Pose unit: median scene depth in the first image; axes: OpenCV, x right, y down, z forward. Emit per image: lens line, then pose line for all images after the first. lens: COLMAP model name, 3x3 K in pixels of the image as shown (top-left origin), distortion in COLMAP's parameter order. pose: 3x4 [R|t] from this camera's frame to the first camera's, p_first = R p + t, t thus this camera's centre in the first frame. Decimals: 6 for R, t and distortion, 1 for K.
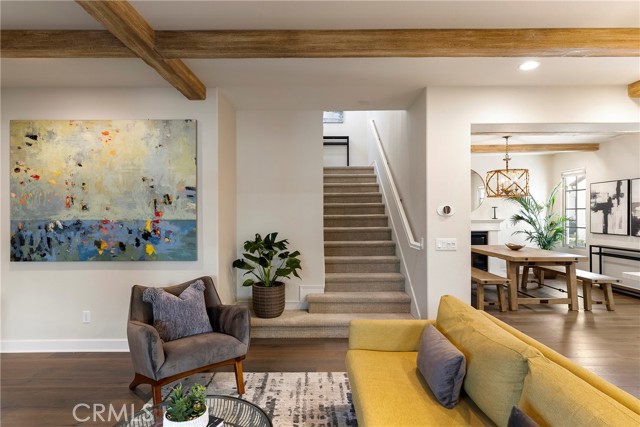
lens RADIAL K [[363.7, 0, 320.0], [0, 363.7, 213.5], [0, 0, 1]] dist [0.010781, 0.000663]
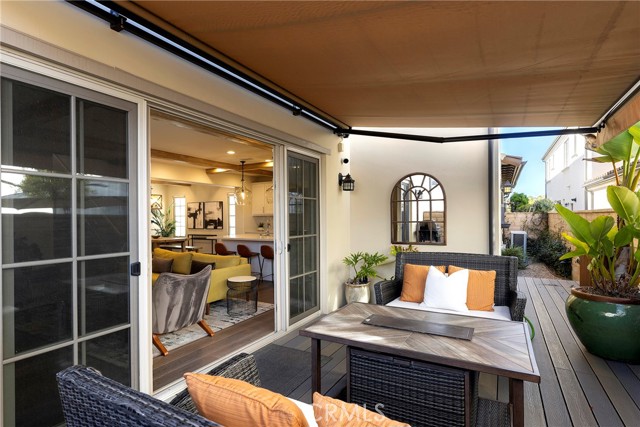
lens RADIAL K [[322.9, 0, 320.0], [0, 322.9, 213.5], [0, 0, 1]] dist [-0.002770, -0.000016]
pose [[0.485348, 0.010113, 0.874262, -0.639804], [0.008507, 0.999831, -0.016289, 0.011485], [-0.874280, 0.015343, 0.485180, -0.681030]]
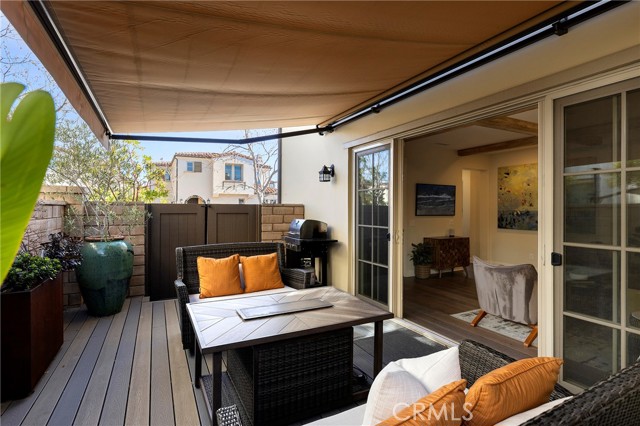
lens RADIAL K [[322.9, 0, 320.0], [0, 322.9, 213.0], [0, 0, 1]] dist [-0.002770, -0.000016]
pose [[0.464764, 0.017343, -0.885265, 0.361261], [-0.005244, 0.999845, 0.016835, 0.004477], [0.885419, -0.003182, 0.464783, -0.773292]]
